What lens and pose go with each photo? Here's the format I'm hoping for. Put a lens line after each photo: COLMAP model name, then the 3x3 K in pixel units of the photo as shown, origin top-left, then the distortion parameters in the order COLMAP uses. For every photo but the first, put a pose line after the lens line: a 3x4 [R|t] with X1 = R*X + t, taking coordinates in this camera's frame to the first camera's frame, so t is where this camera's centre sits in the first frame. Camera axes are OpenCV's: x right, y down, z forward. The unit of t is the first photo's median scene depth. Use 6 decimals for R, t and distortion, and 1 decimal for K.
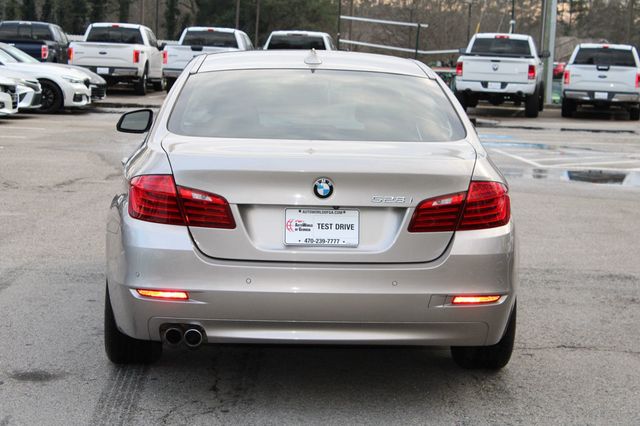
lens RADIAL K [[1605.5, 0, 320.0], [0, 1605.5, 213.0], [0, 0, 1]] dist [-0.002185, 0.223874]
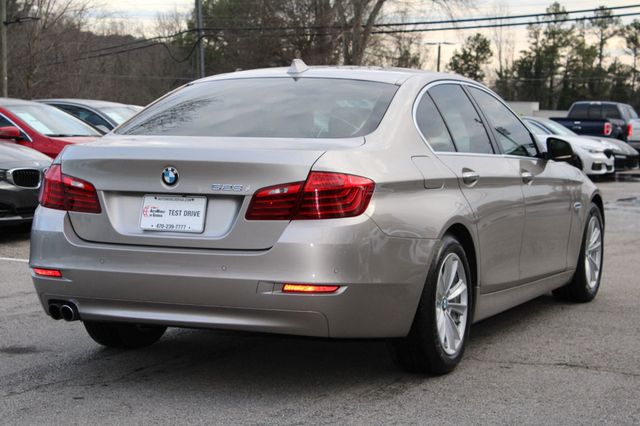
lens RADIAL K [[1478.2, 0, 320.0], [0, 1478.2, 213.0], [0, 0, 1]] dist [0.023104, 0.033860]
pose [[0.897246, 0.014202, -0.441302, 0.462610], [-0.038512, 0.998191, -0.046178, 0.044431], [0.439848, 0.058429, 0.896170, 0.154873]]
